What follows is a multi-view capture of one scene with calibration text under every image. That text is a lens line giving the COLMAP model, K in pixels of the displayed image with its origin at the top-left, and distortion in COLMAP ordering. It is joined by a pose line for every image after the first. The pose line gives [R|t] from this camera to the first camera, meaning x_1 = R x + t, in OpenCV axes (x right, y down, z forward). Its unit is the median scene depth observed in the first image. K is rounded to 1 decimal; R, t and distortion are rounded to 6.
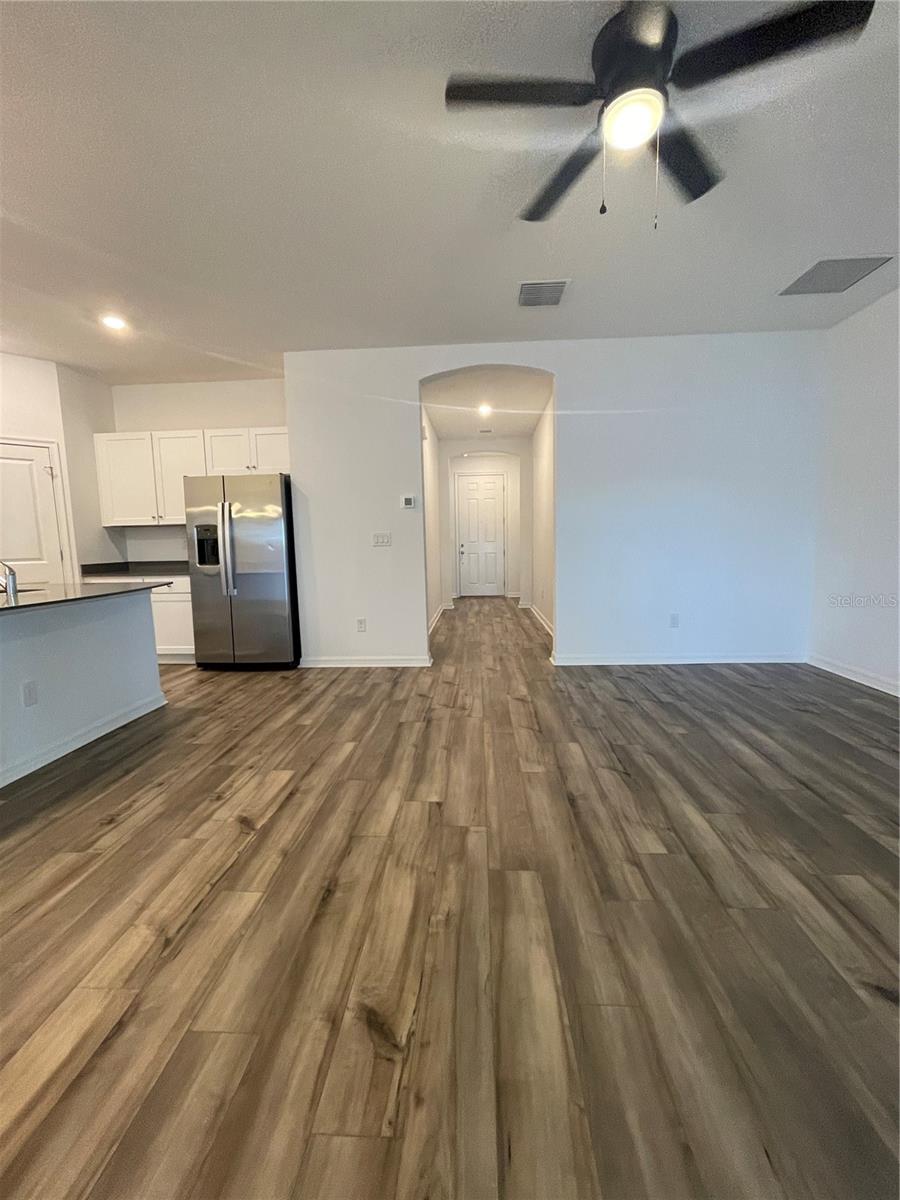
lens RADIAL K [[484.5, 0, 449.4], [0, 484.5, 601.1], [0, 0, 1]] dist [-0.002240, 0.000018]
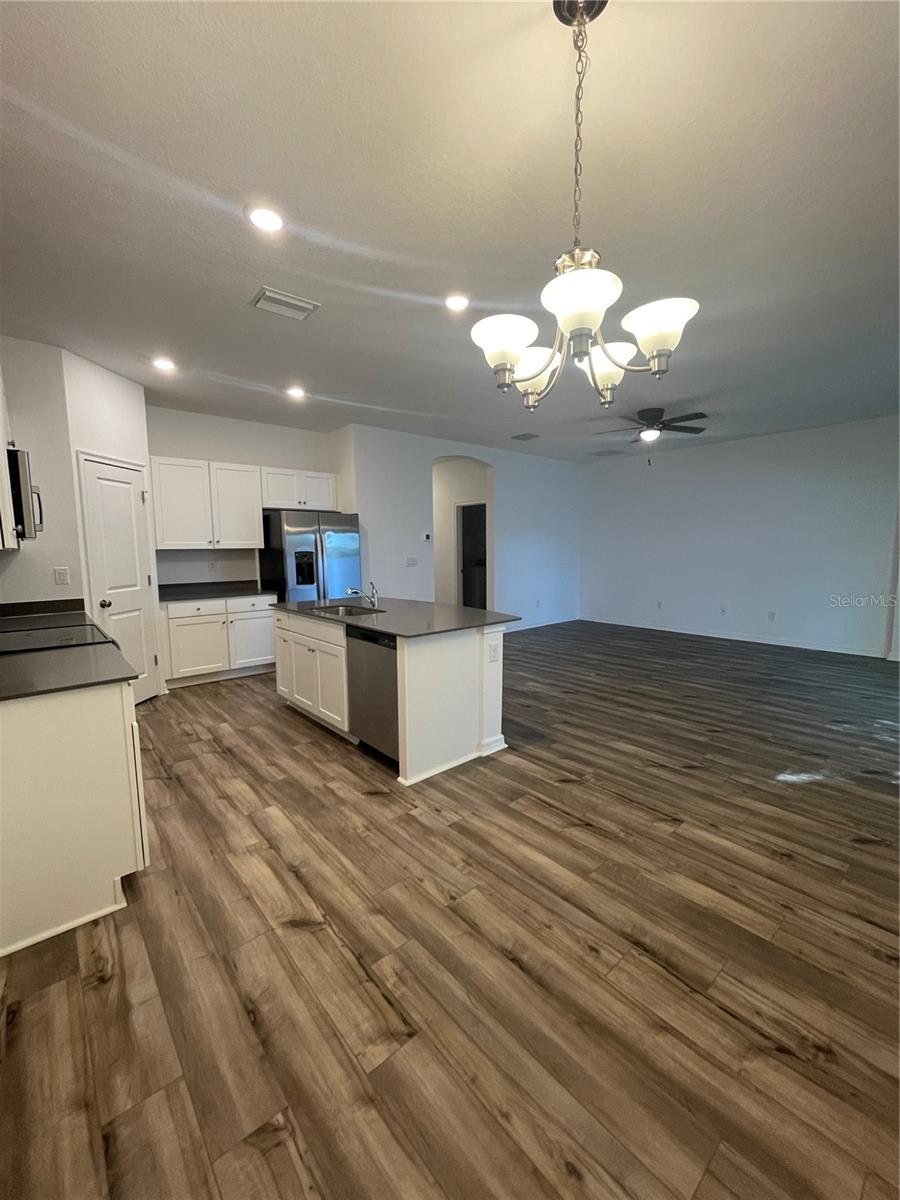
lens RADIAL K [[485.6, 0, 450.0], [0, 485.6, 600.0], [0, 0, 1]] dist [-0.013514, -0.000077]
pose [[0.720163, -0.063709, 0.690873, -1.761037], [0.078025, 0.996895, 0.010595, -0.030775], [-0.689403, 0.046275, 0.722898, -0.211280]]
